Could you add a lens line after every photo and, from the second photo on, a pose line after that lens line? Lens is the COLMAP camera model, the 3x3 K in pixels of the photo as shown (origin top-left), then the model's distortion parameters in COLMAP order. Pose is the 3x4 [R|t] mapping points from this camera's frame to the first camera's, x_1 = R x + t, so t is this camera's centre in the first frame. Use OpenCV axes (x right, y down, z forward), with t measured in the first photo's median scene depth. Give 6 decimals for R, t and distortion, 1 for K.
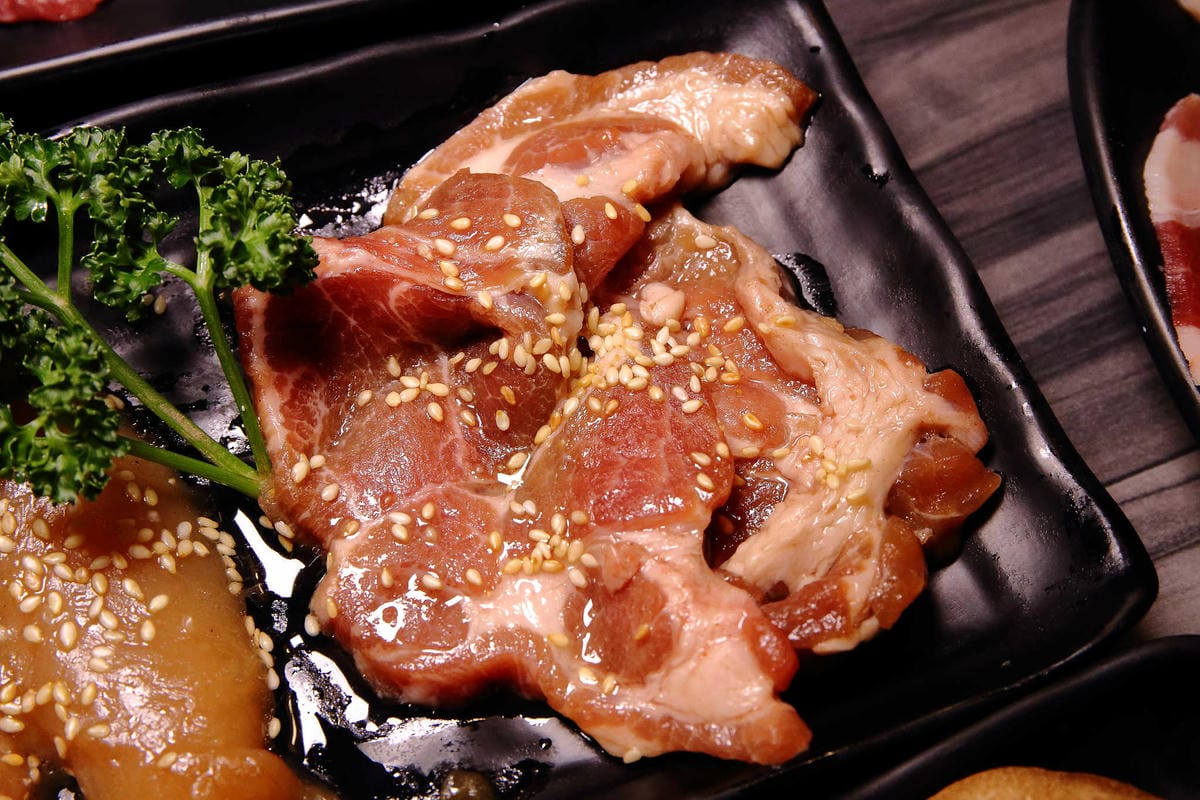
lens RADIAL K [[2057.9, 0, 599.2], [0, 2057.9, 403.8], [0, 0, 1]] dist [0.033082, 0.000000]
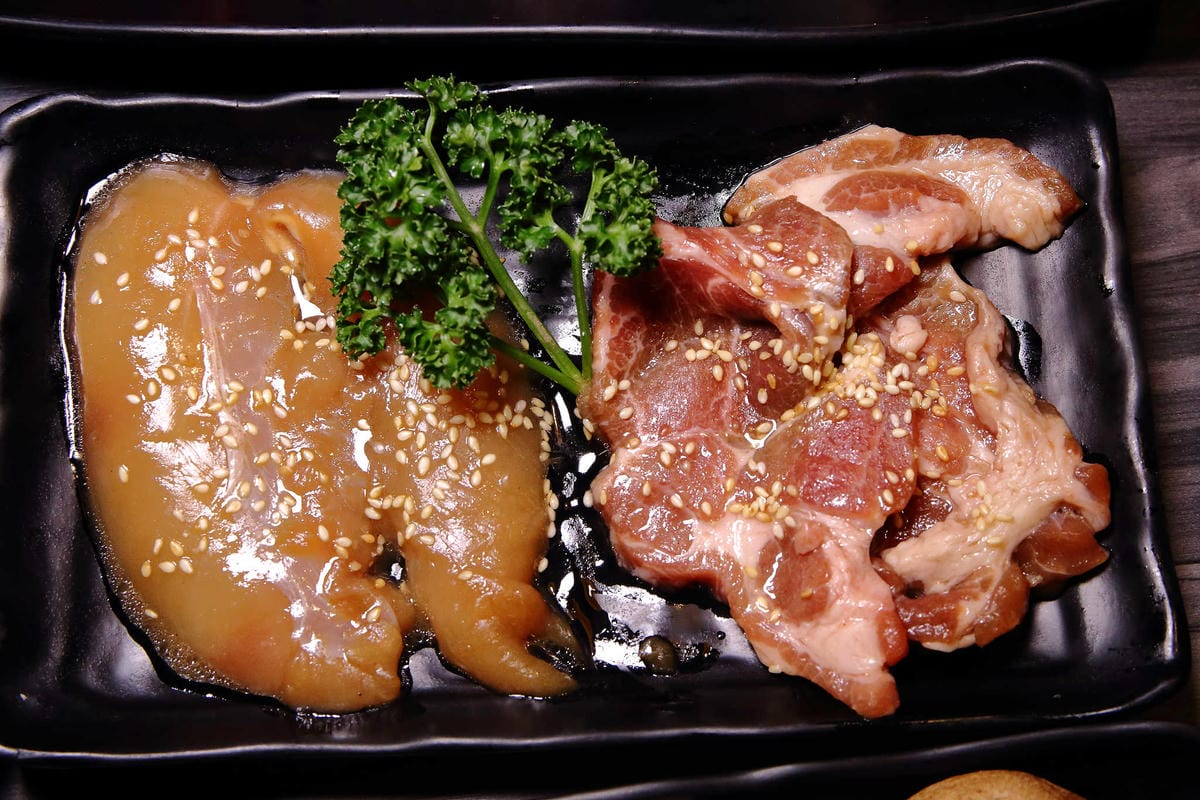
lens RADIAL K [[1835.8, 0, 600.7], [0, 1835.8, 401.1], [0, 0, 1]] dist [0.031007, 0.000000]
pose [[0.943885, 0.301651, -0.134492, 0.016181], [-0.260120, 0.929890, 0.260079, -0.280864], [0.203516, -0.210501, 0.956175, -0.178044]]
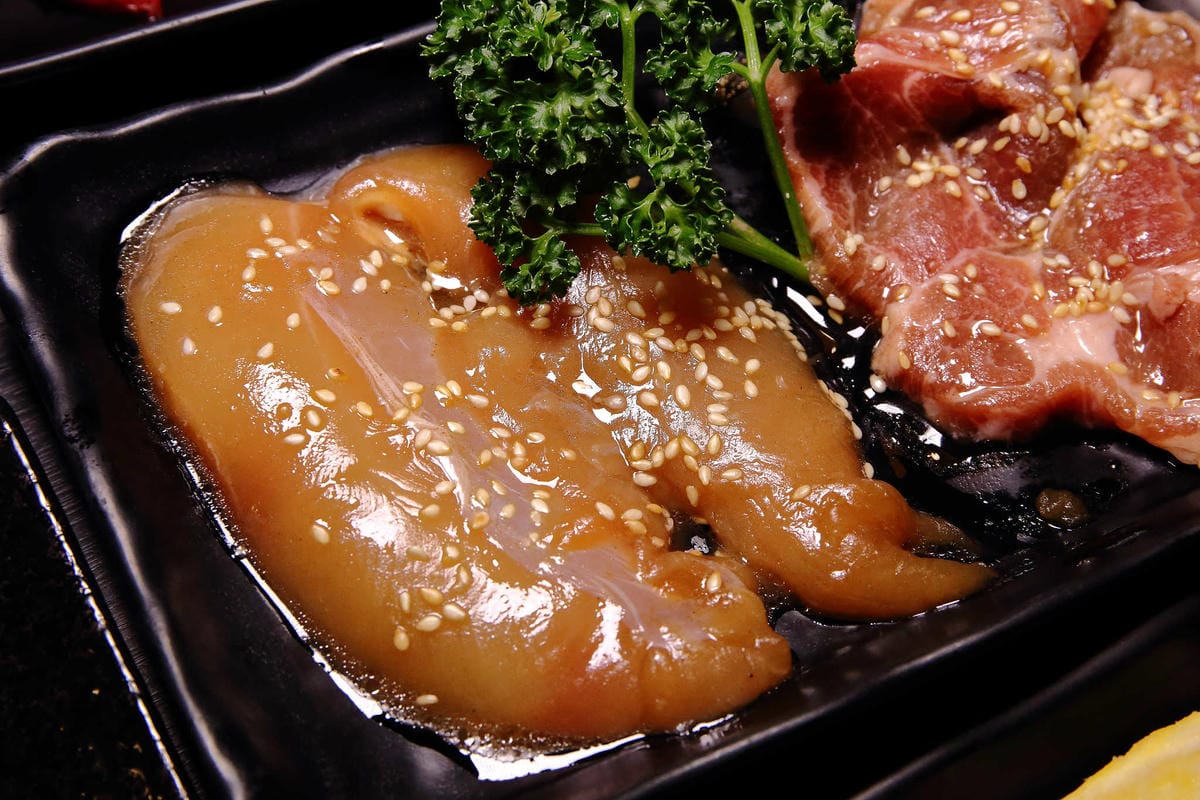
lens RADIAL K [[2057.9, 0, 605.6], [0, 2057.9, 395.6], [0, 0, 1]] dist [0.033082, 0.000000]
pose [[0.995264, -0.087083, 0.043195, -0.329504], [0.088882, 0.995172, -0.041633, 0.146325], [-0.039361, 0.045275, 0.998199, -0.079532]]
